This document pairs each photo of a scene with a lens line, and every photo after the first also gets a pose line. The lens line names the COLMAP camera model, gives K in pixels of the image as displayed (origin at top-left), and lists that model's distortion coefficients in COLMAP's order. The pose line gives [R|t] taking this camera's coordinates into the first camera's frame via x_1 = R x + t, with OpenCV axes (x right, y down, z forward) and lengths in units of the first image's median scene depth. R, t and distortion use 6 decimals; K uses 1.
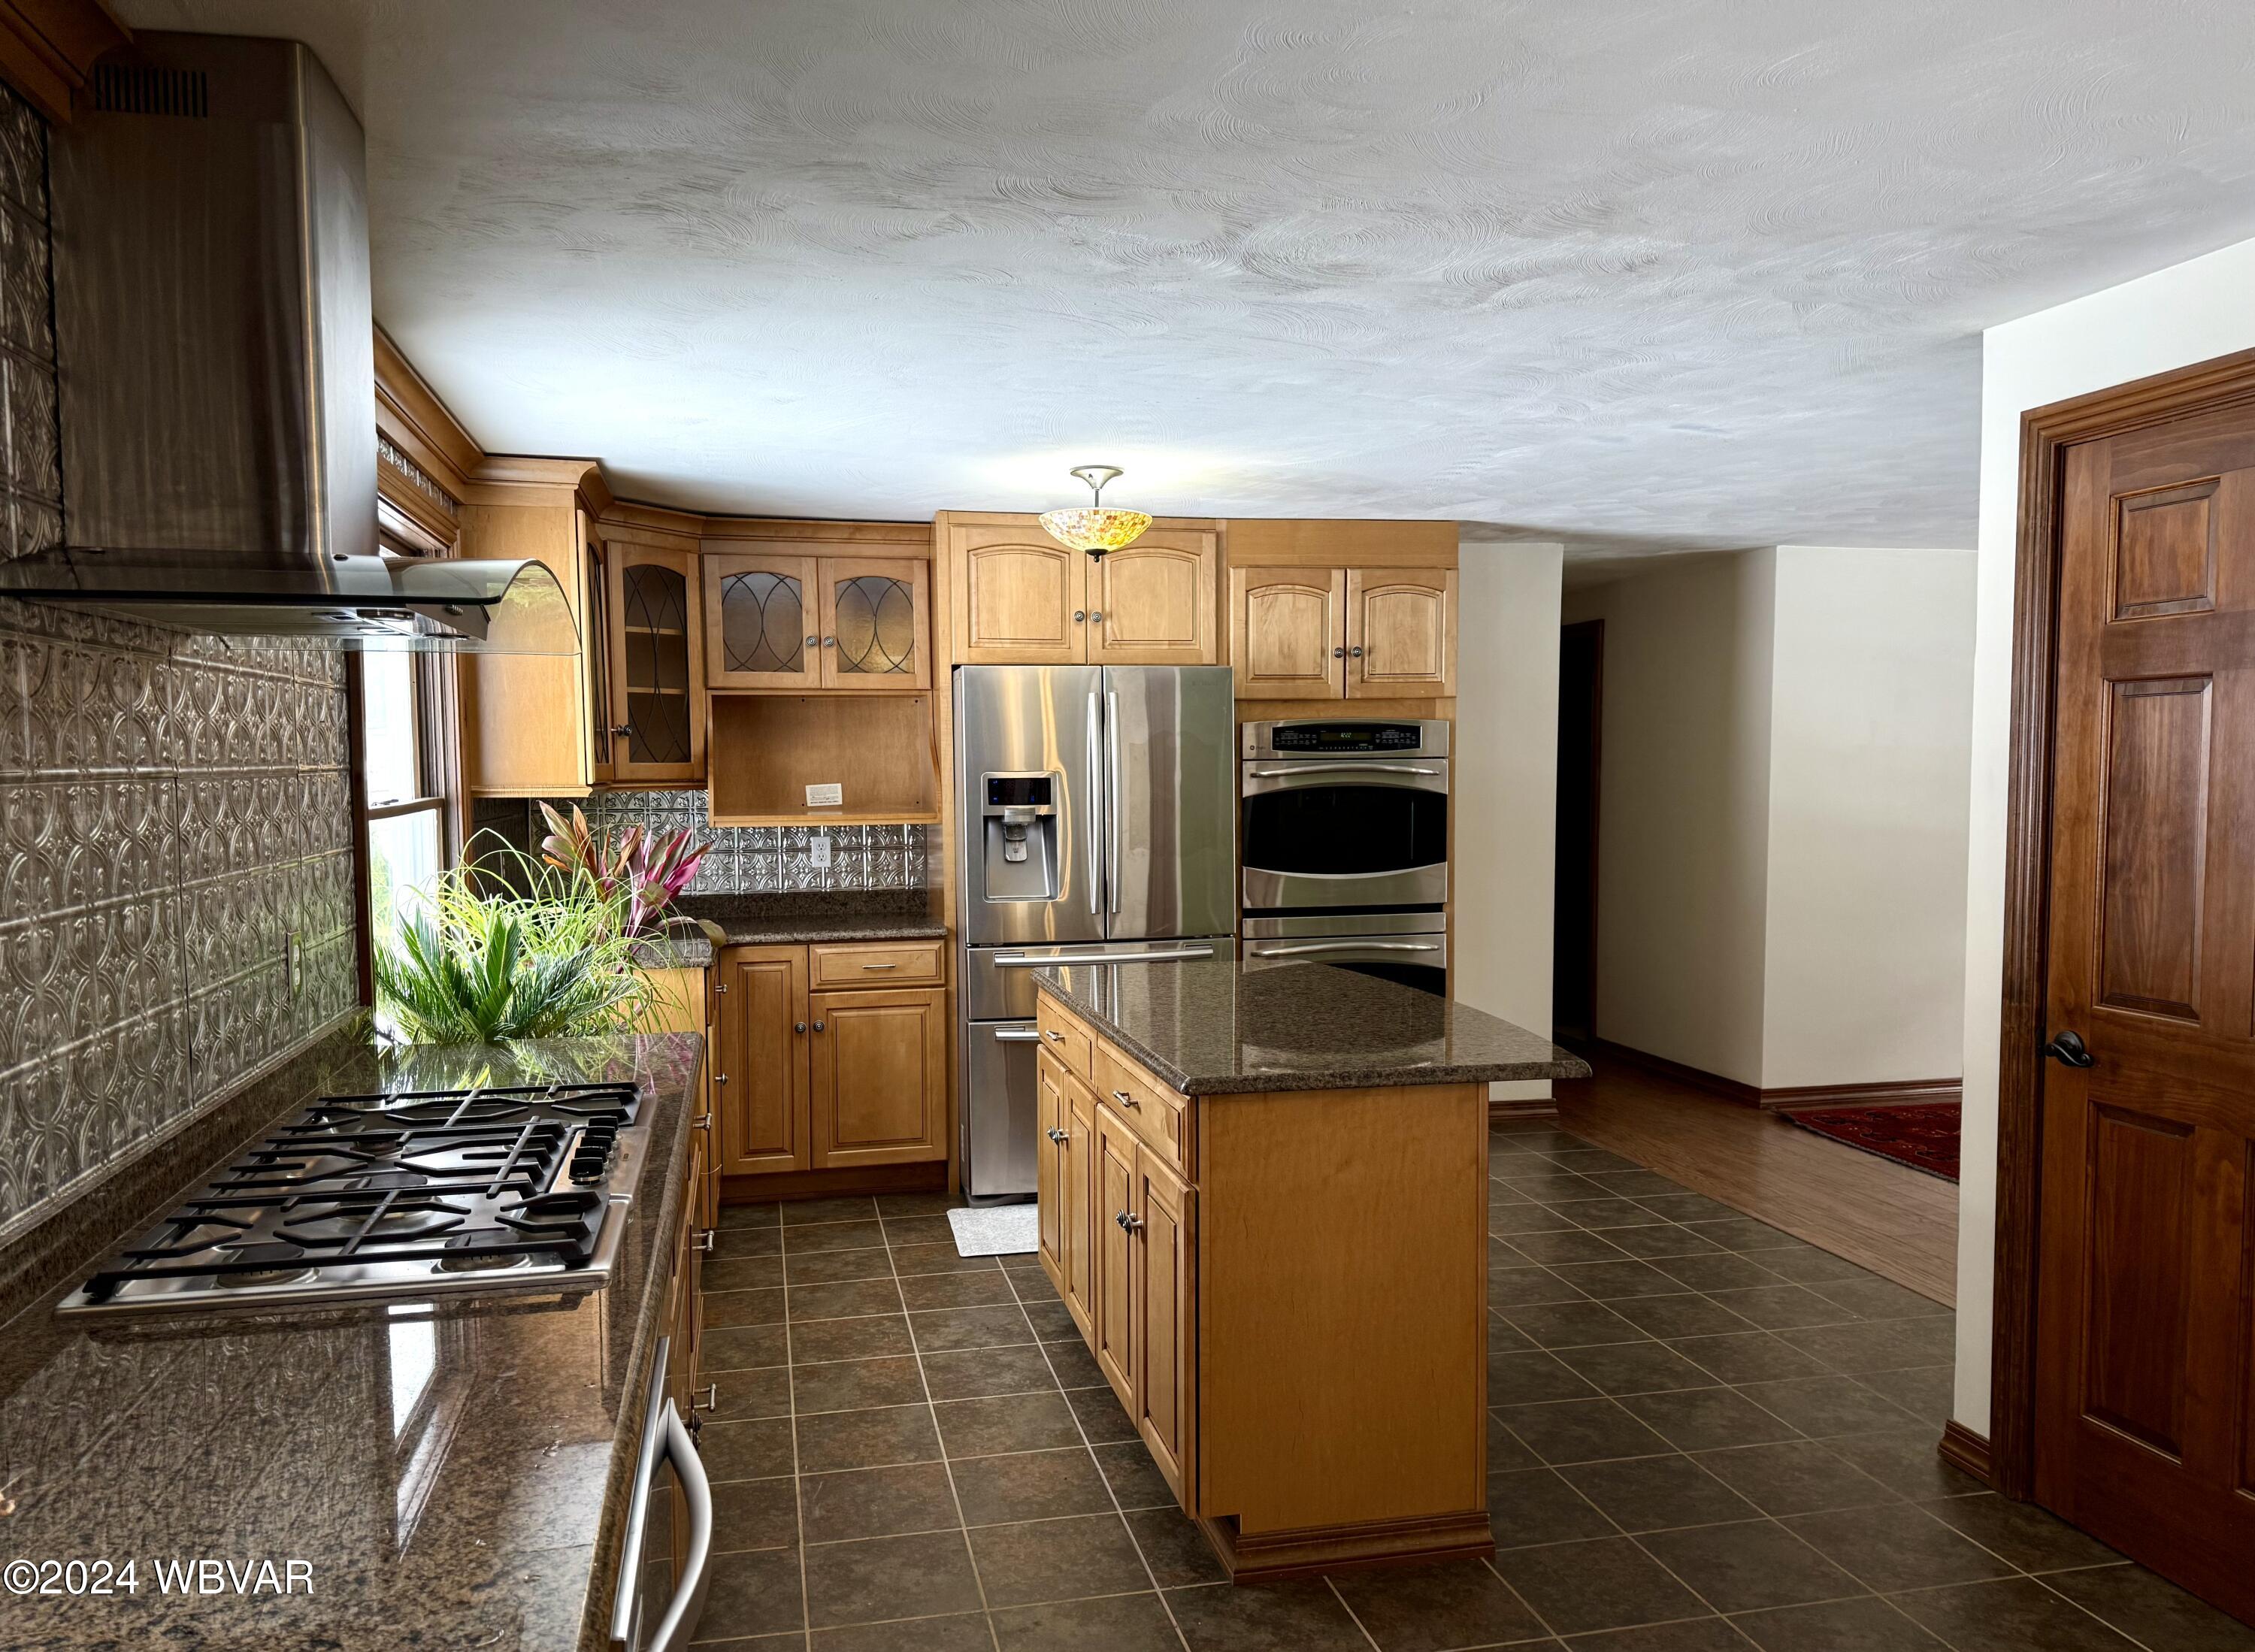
lens RADIAL K [[1599.8, 0, 1086.1], [0, 1599.8, 854.1], [0, 0, 1]] dist [0.153418, -0.164511]
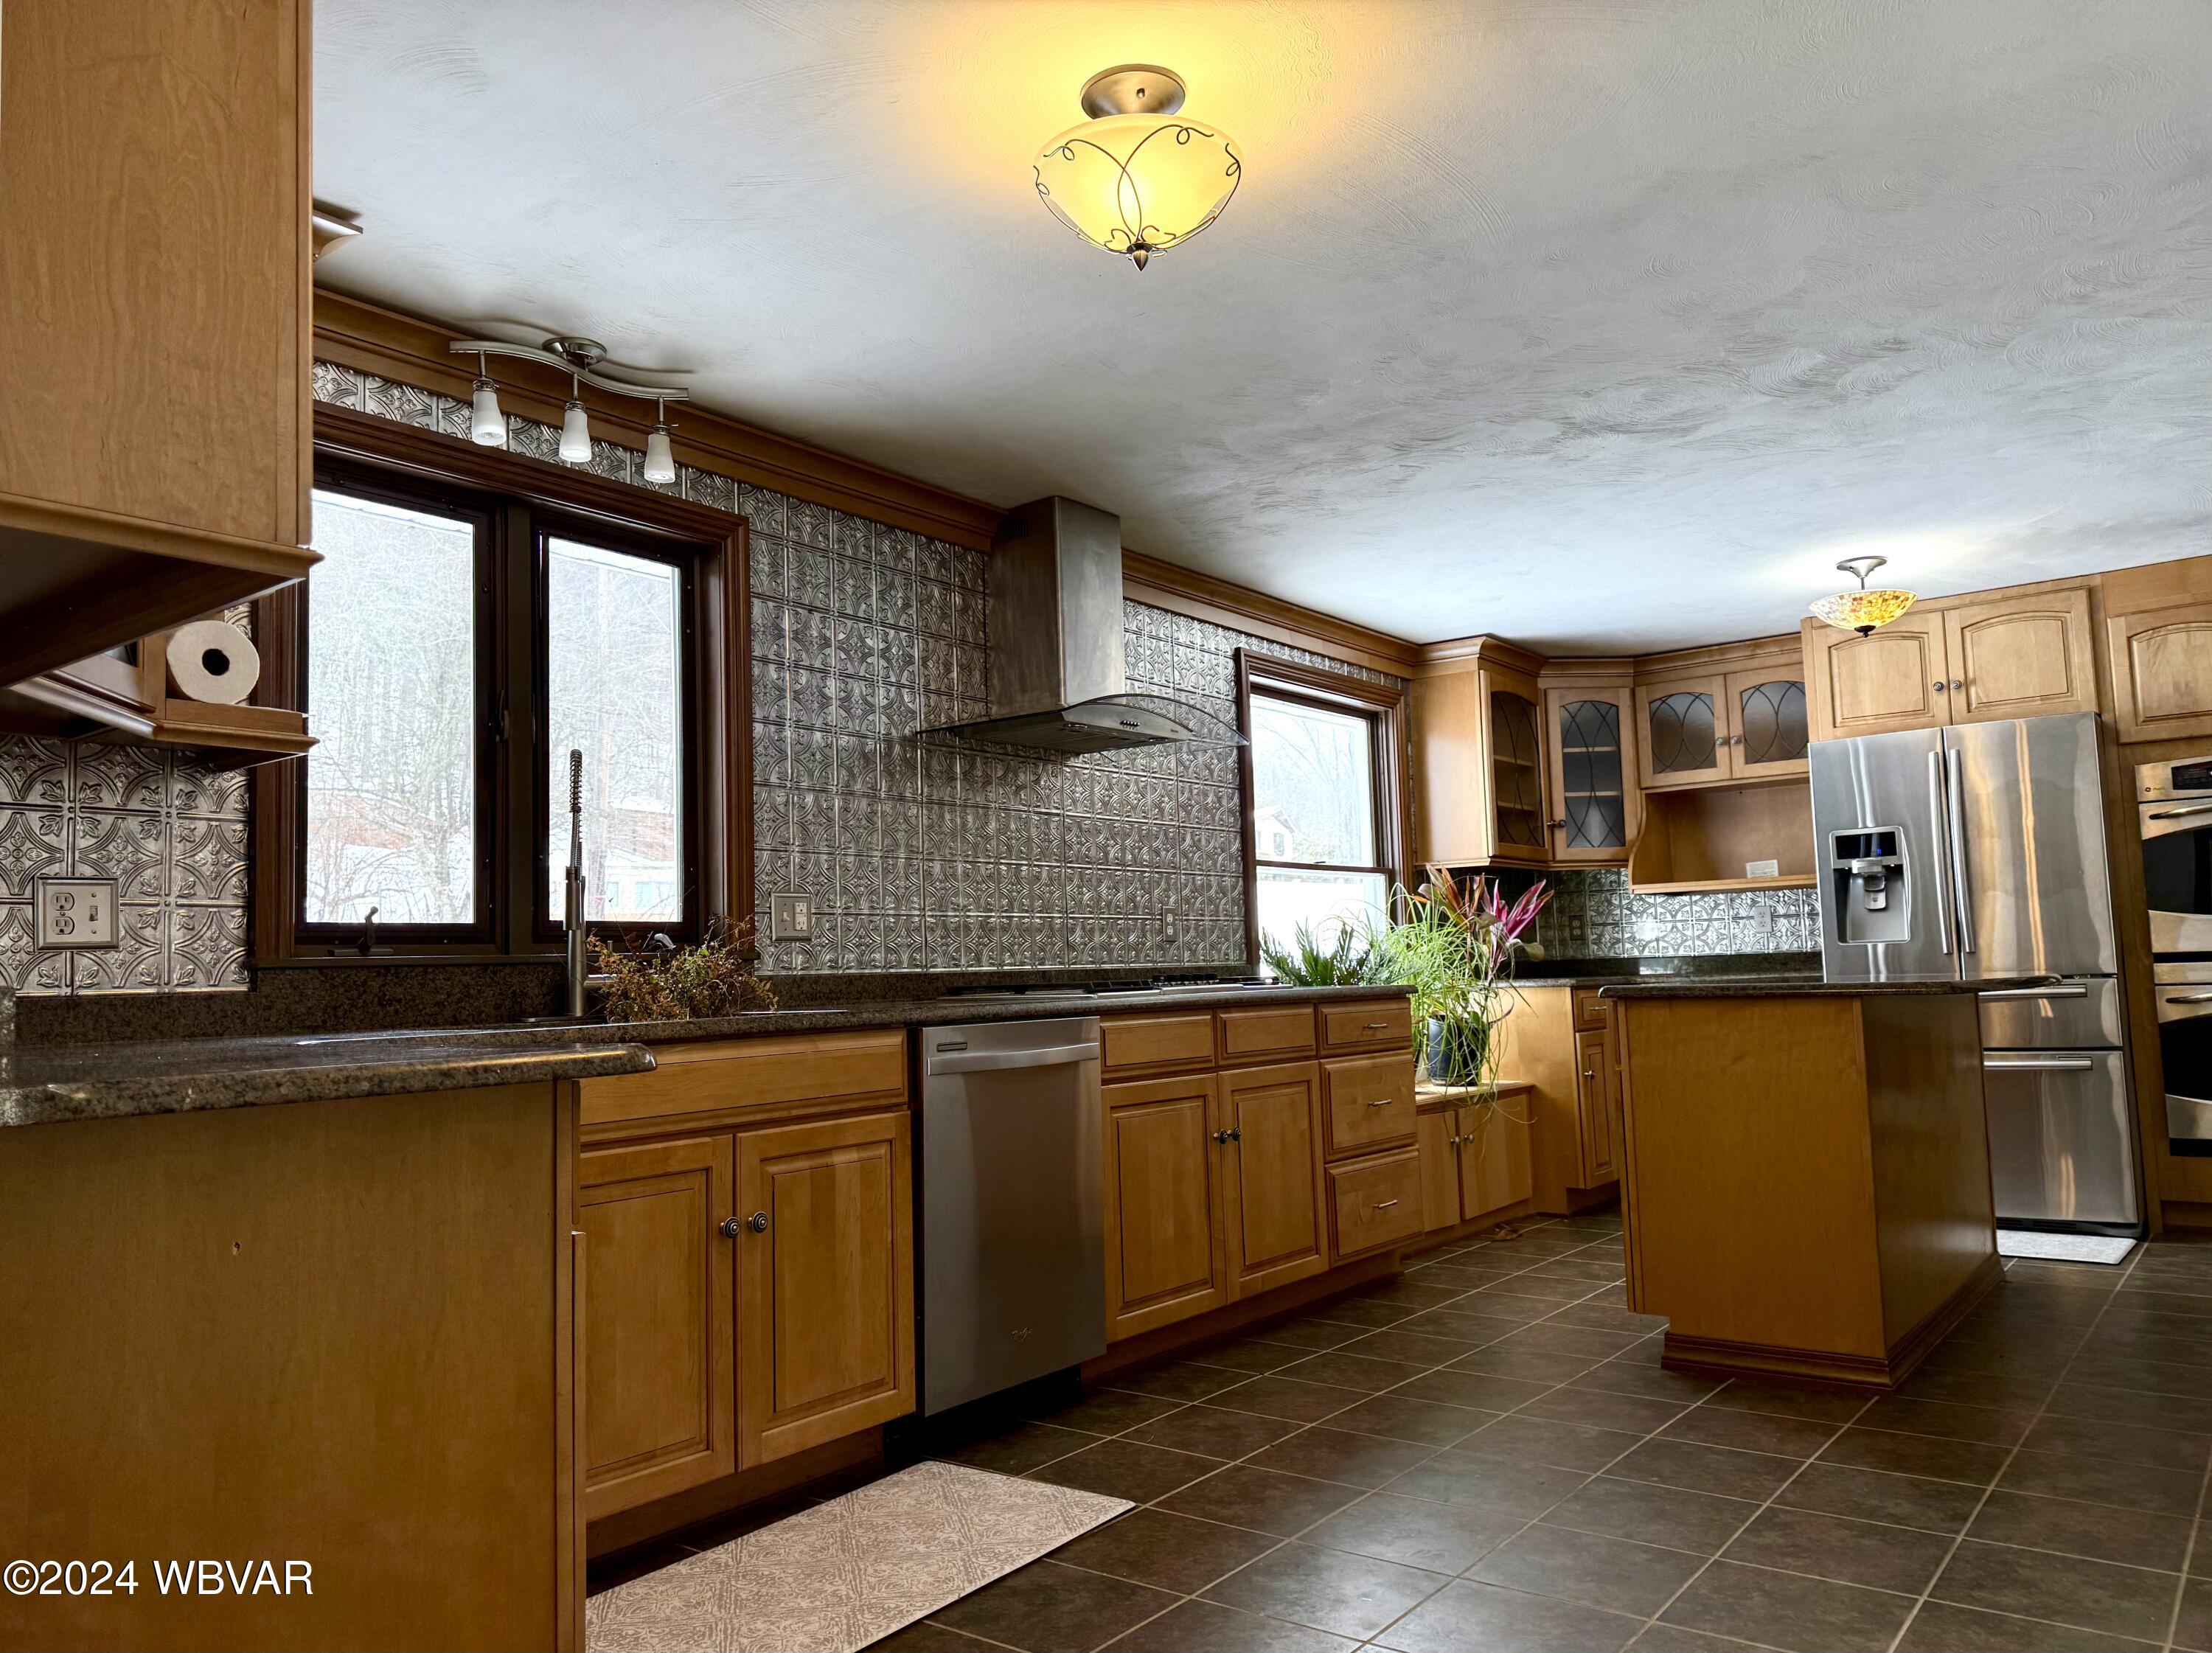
lens RADIAL K [[1548.7, 0, 1106.0], [0, 1548.7, 826.5], [0, 0, 1]] dist [0.036130, -0.027335]
pose [[0.661284, -0.087226, -0.745047, 0.401509], [-0.011709, 0.991895, -0.126519, 0.087964], [0.750045, 0.092389, 0.654903, -0.121059]]
